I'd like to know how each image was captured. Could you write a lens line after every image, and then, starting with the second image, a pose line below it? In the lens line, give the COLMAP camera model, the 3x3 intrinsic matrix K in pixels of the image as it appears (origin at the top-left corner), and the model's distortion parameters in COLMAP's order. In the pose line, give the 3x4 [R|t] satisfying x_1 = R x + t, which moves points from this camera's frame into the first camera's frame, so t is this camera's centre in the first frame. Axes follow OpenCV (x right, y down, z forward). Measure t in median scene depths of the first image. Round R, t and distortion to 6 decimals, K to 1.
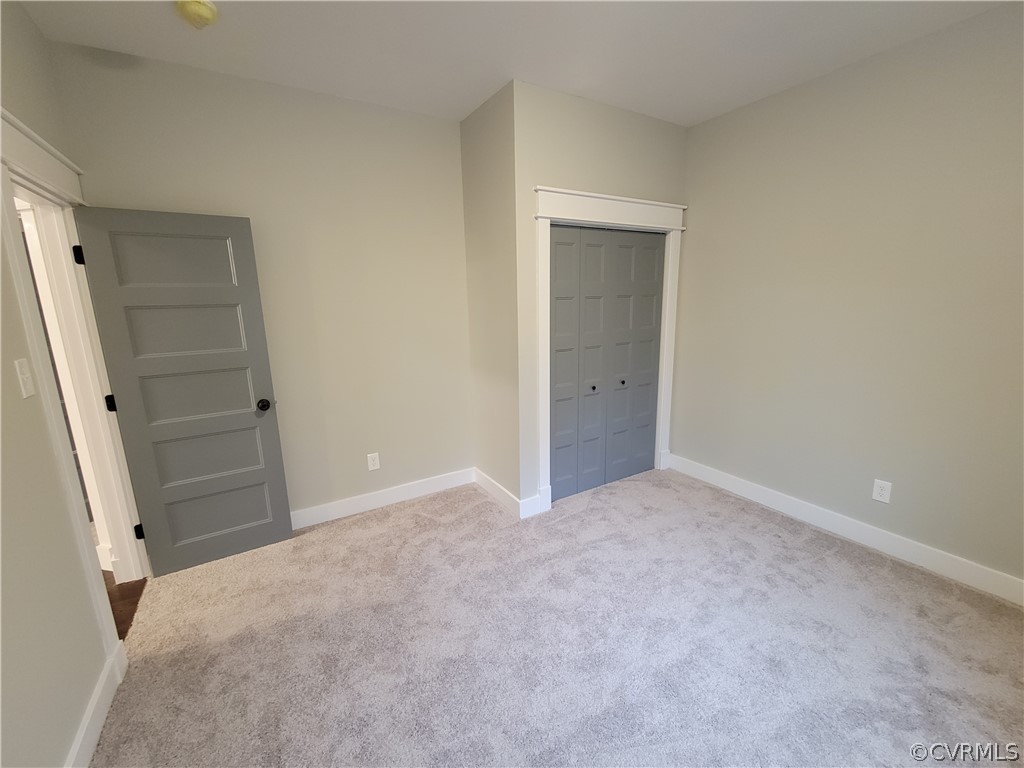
lens RADIAL K [[418.8, 0, 512.0], [0, 418.8, 383.3], [0, 0, 1]] dist [0.001247, -0.002534]
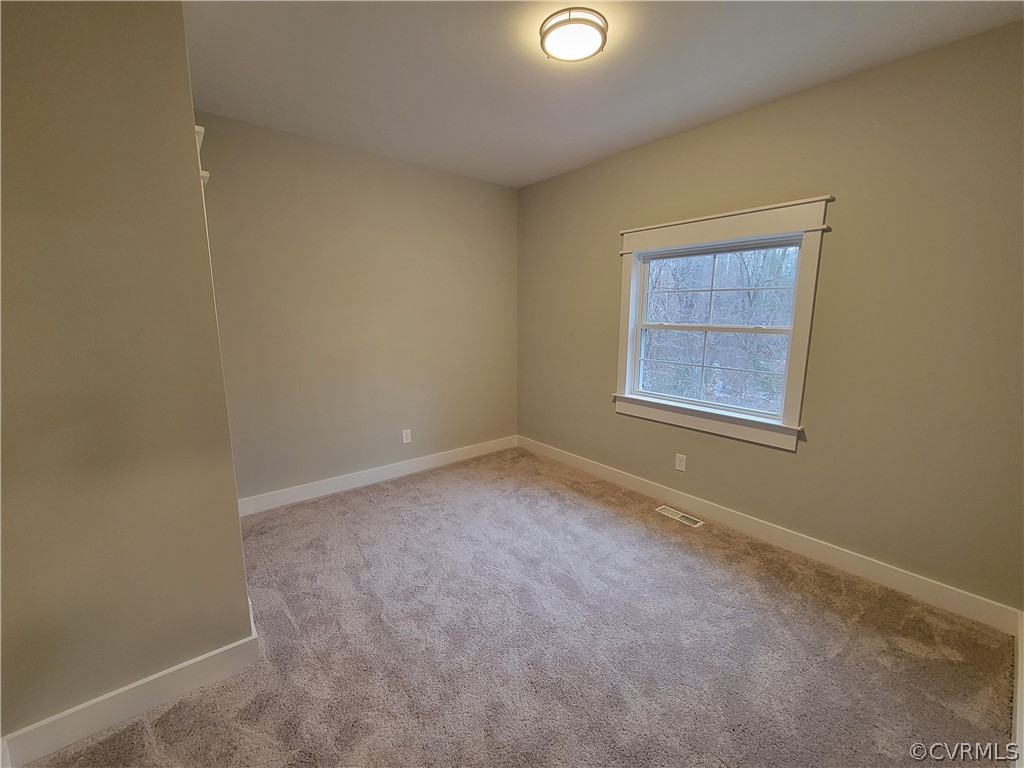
lens RADIAL K [[418.8, 0, 511.5], [0, 418.8, 381.5], [0, 0, 1]] dist [0.001247, -0.002534]
pose [[-0.149570, -0.129491, 0.980235, -0.638425], [0.198155, 0.967348, 0.158024, -0.104018], [-0.968692, 0.217874, -0.119027, 0.694771]]
